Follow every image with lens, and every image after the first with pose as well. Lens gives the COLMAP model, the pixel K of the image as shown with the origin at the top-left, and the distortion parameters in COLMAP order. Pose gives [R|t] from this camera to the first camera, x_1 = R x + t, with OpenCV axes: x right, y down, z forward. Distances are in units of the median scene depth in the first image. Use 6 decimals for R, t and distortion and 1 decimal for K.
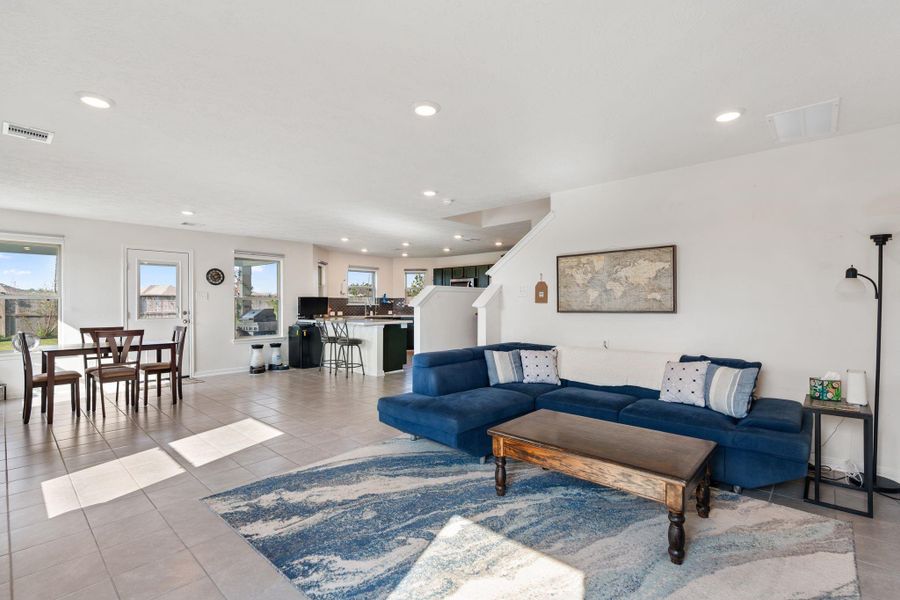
lens RADIAL K [[412.4, 0, 454.6], [0, 412.4, 304.1], [0, 0, 1]] dist [-0.008312, 0.000577]
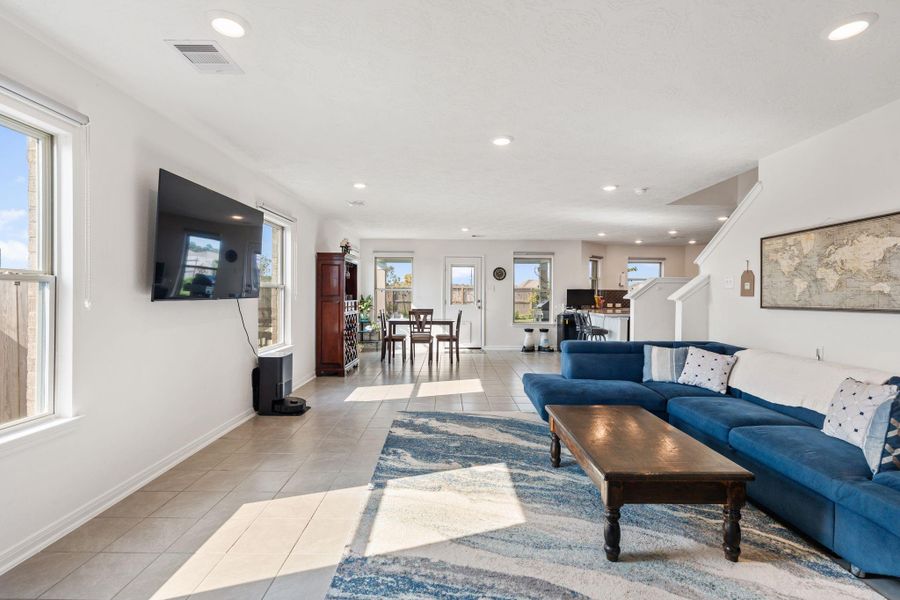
lens RADIAL K [[412.7, 0, 450.7], [0, 412.7, 298.0], [0, 0, 1]] dist [-0.010715, 0.000423]
pose [[0.672692, 0.014336, -0.739783, 0.418092], [-0.011008, 0.999896, 0.009367, -0.000834], [0.739841, 0.001843, 0.672780, 0.020867]]
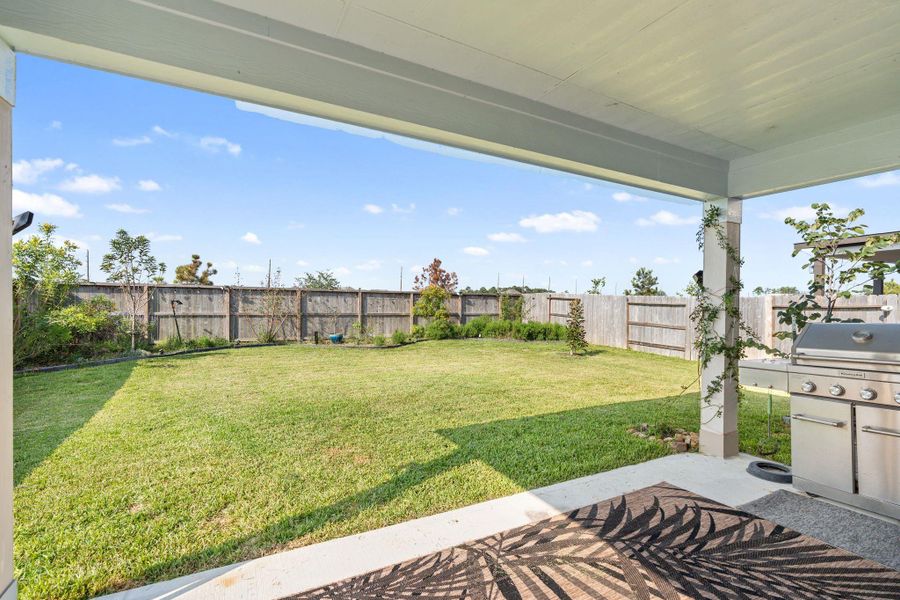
lens RADIAL K [[412.4, 0, 454.6], [0, 412.4, 304.1], [0, 0, 1]] dist [-0.008312, 0.000577]
pose [[0.942593, 0.010051, -0.333792, -1.369406], [-0.012323, 0.999913, -0.004688, 0.018577], [0.333716, 0.008532, 0.942635, 1.282202]]
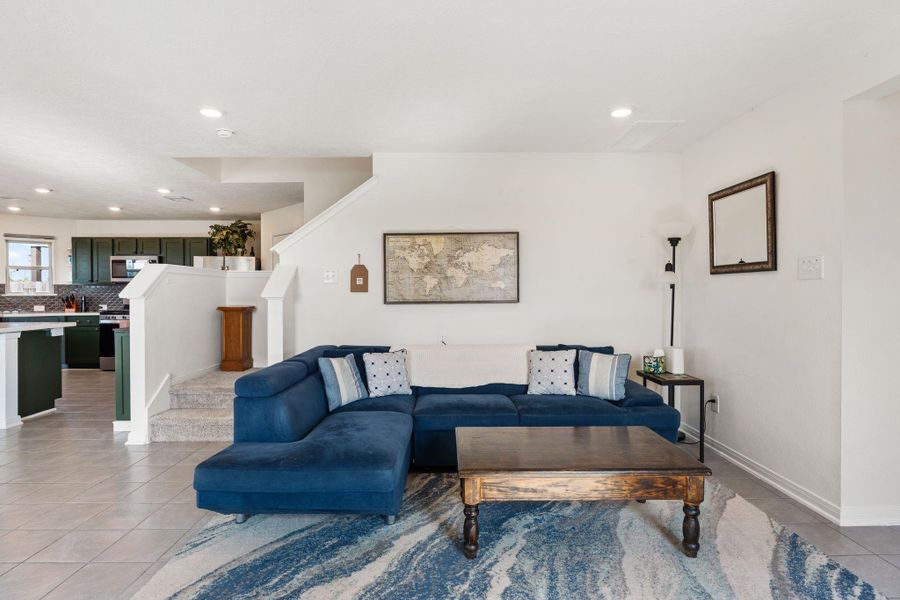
lens RADIAL K [[470.5, 0, 449.1], [0, 470.5, 297.7], [0, 0, 1]] dist [-0.002852, 0.000777]
pose [[0.734163, -0.006477, 0.678942, -0.267236], [0.002022, 0.999971, 0.007353, 0.001671], [-0.678970, -0.004025, 0.734155, 0.238513]]
